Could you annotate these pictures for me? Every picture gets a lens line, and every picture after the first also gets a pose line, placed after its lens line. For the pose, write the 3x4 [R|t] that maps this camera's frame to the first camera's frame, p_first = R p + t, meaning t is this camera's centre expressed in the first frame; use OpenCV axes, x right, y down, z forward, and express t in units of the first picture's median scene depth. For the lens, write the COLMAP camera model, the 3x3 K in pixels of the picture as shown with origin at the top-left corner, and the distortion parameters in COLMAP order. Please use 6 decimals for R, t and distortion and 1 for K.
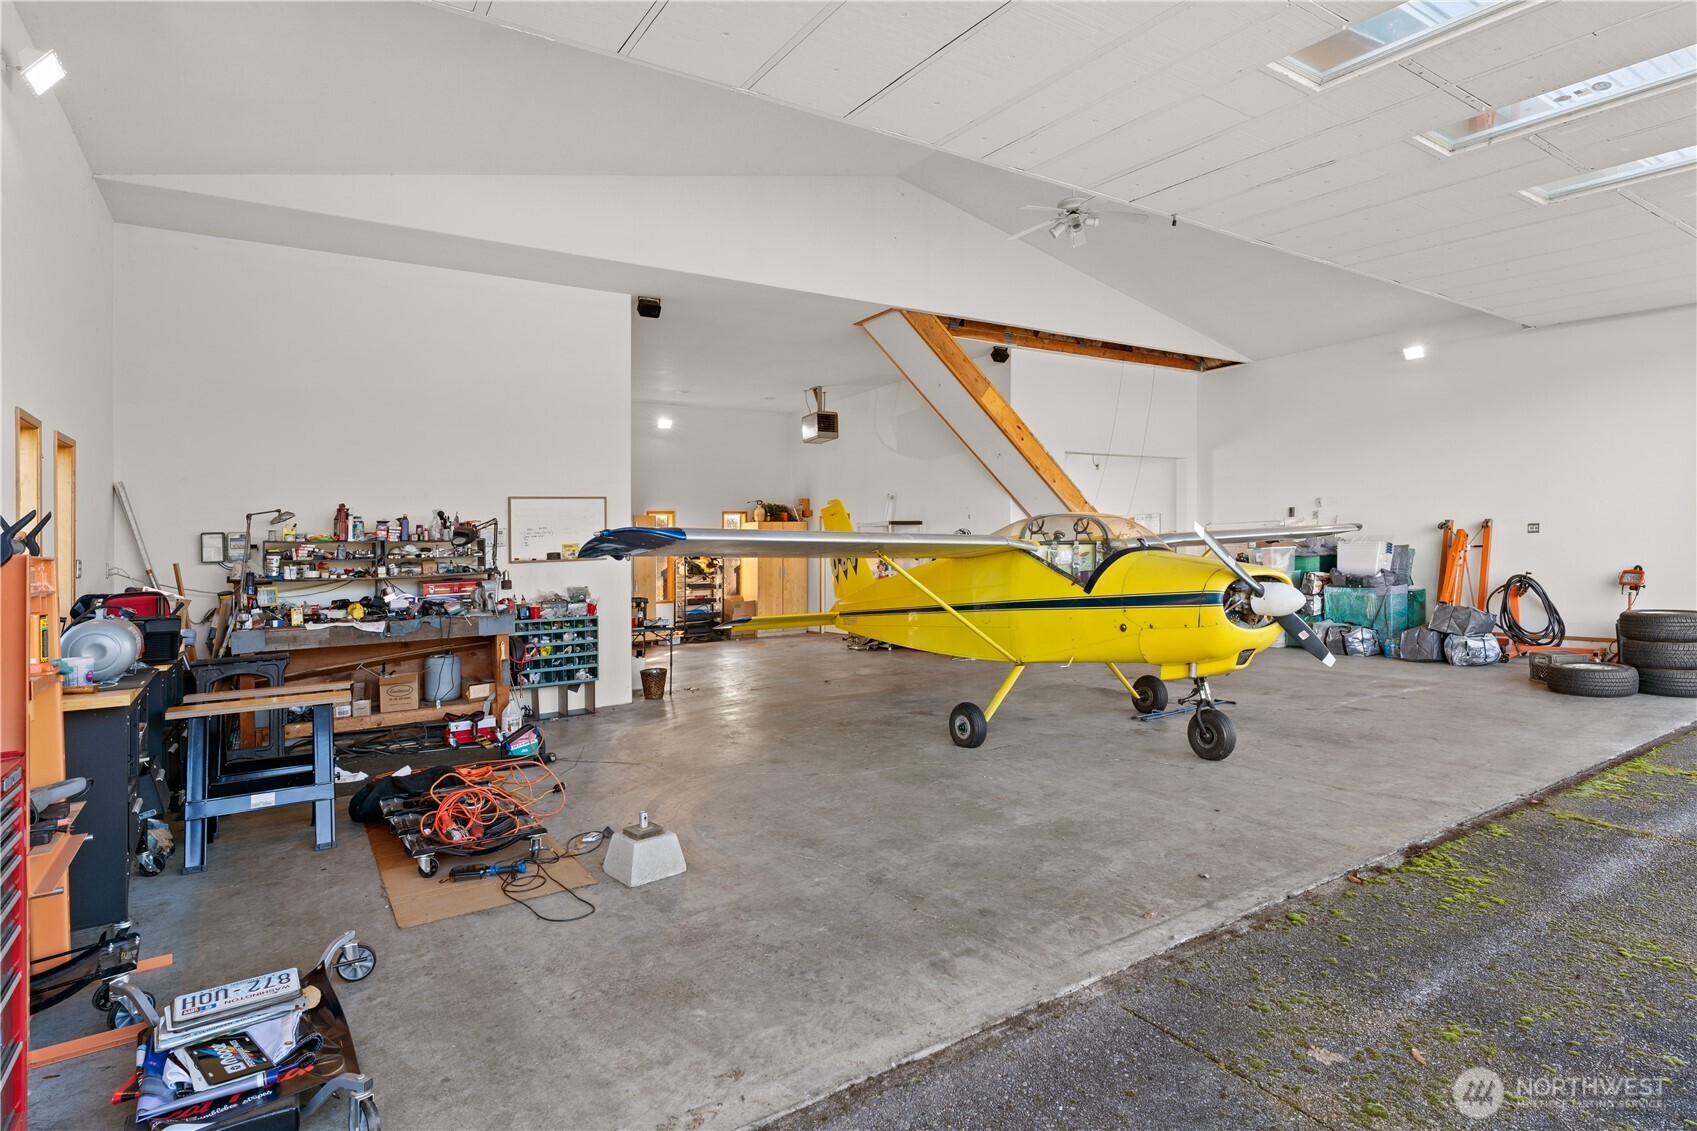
lens RADIAL K [[878.9, 0, 848.5], [0, 878.9, 565.5], [0, 0, 1]] dist [-0.000679, -0.000265]
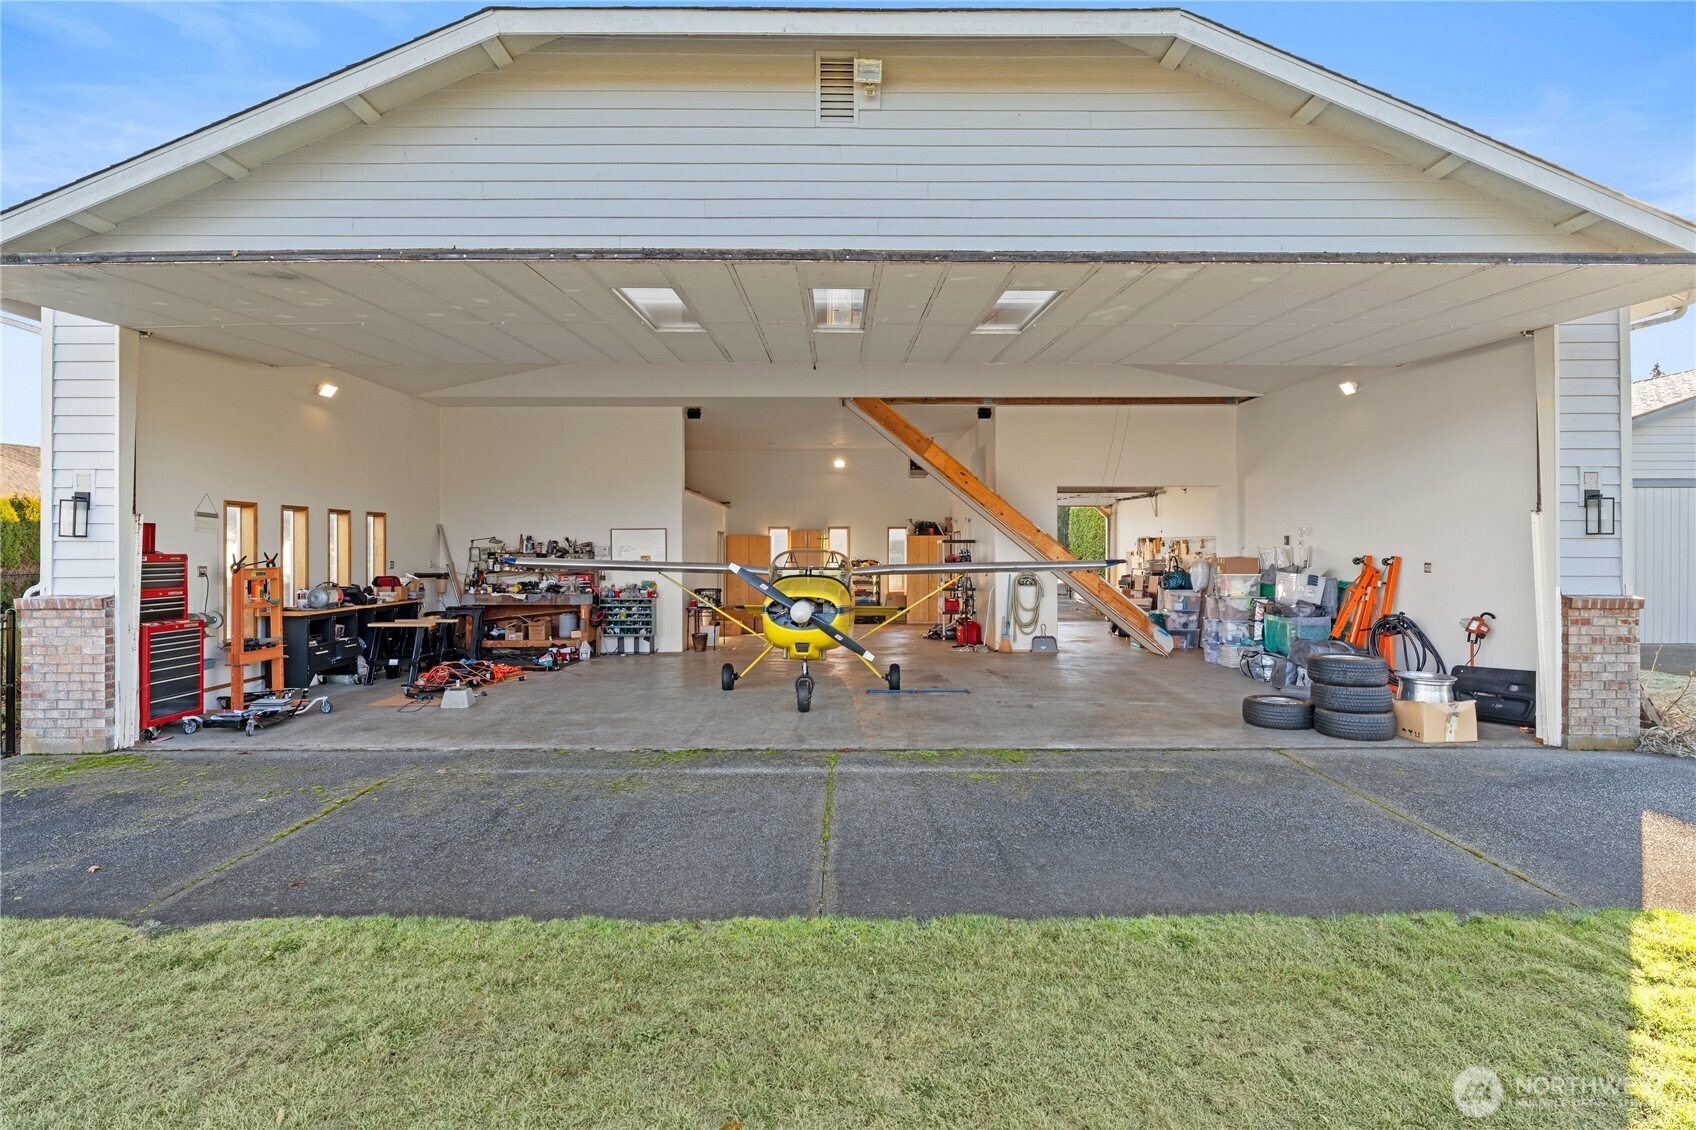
lens RADIAL K [[830.5, 0, 850.8], [0, 830.5, 546.8], [0, 0, 1]] dist [0.001002, 0.000025]
pose [[0.837900, 0.027848, -0.545113, 0.935301], [-0.032330, 0.999476, 0.001365, -0.058401], [0.544866, 0.016479, 0.838361, -0.151681]]
